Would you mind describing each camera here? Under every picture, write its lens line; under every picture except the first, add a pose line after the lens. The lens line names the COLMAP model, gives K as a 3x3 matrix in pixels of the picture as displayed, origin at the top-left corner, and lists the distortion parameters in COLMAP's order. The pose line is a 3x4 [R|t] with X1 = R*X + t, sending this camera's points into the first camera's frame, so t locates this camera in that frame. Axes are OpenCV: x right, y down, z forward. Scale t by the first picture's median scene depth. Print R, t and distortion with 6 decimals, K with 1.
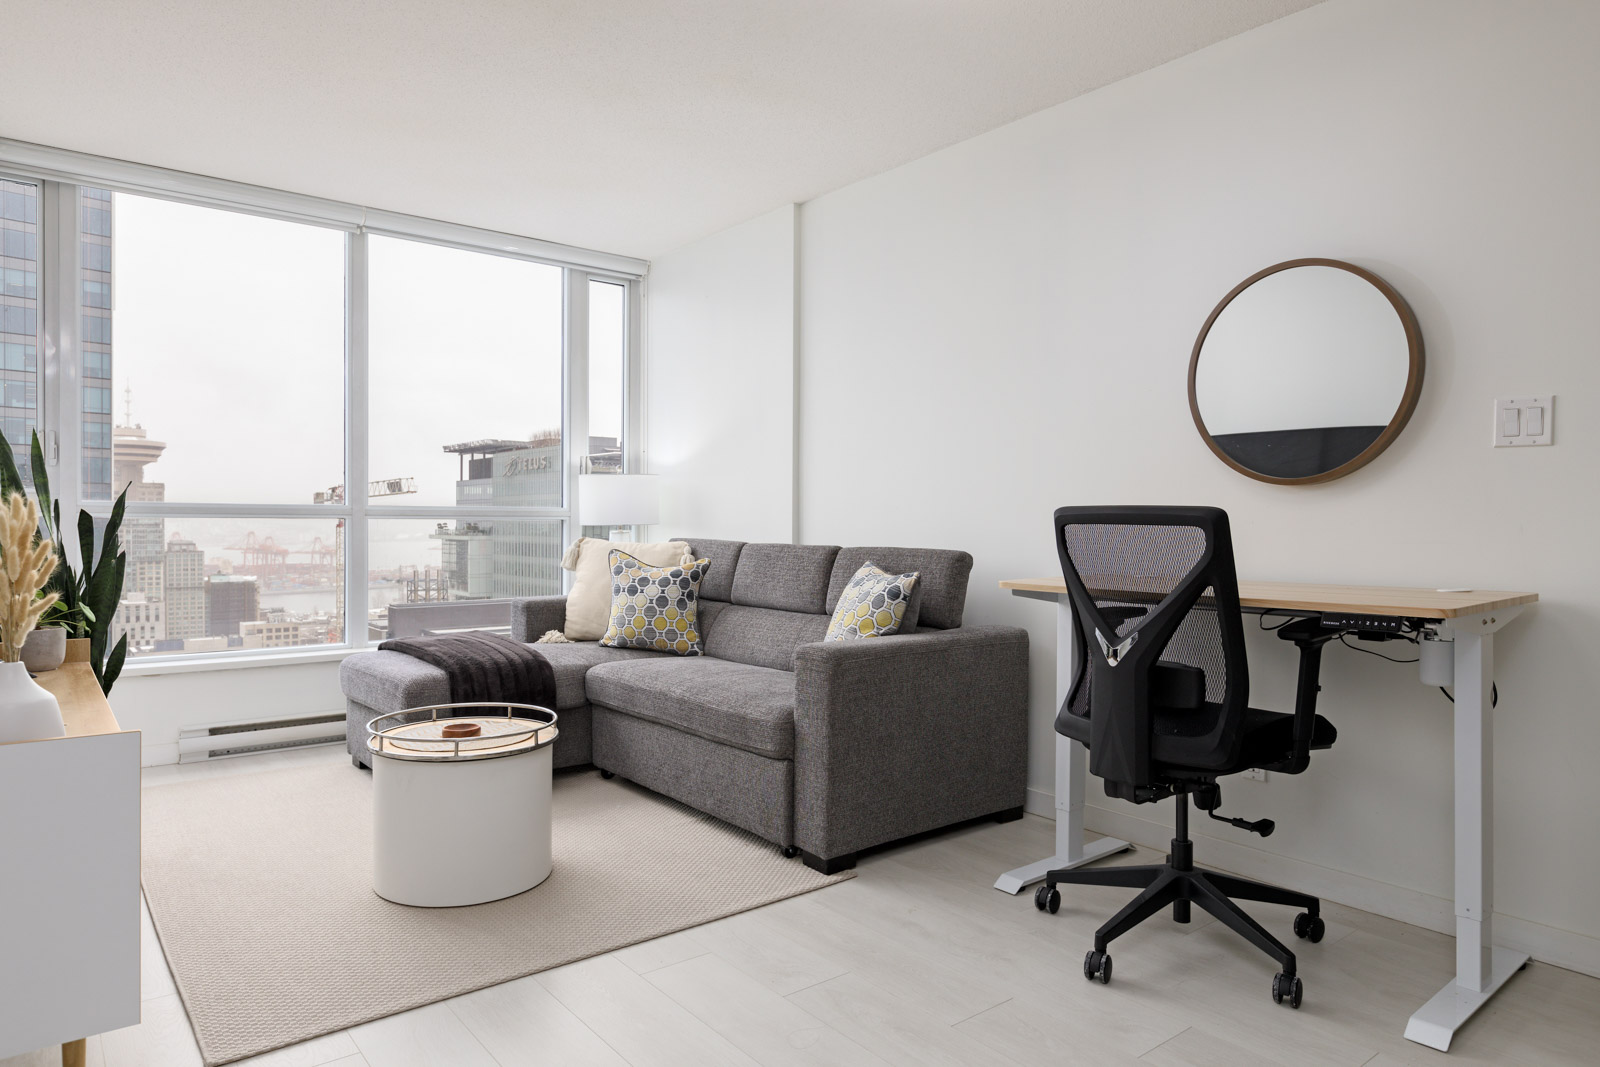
lens RADIAL K [[1003.6, 0, 799.1], [0, 1003.6, 531.0], [0, 0, 1]] dist [0.002168, -0.000575]
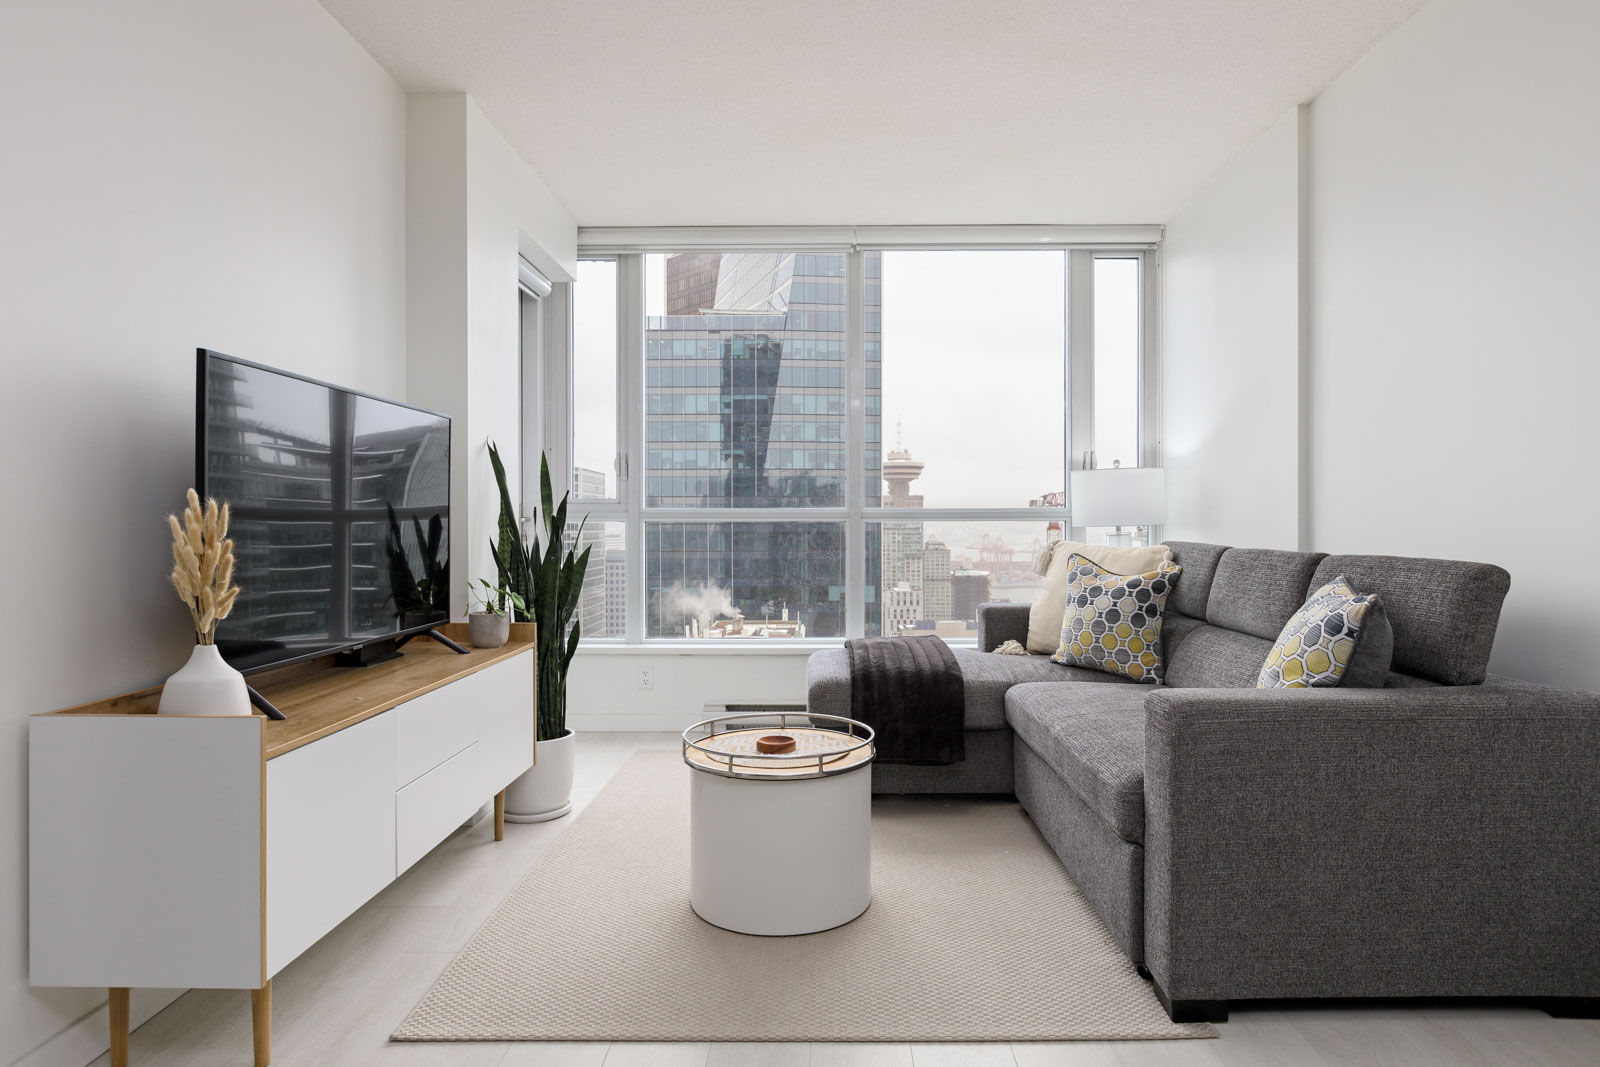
lens RADIAL K [[942.7, 0, 811.2], [0, 942.7, 526.8], [0, 0, 1]] dist [-0.002869, -0.001699]
pose [[0.775633, -0.004988, -0.631165, 0.167389], [0.000619, 0.999974, -0.007142, 0.000533], [0.631184, 0.005149, 0.775616, 0.219755]]
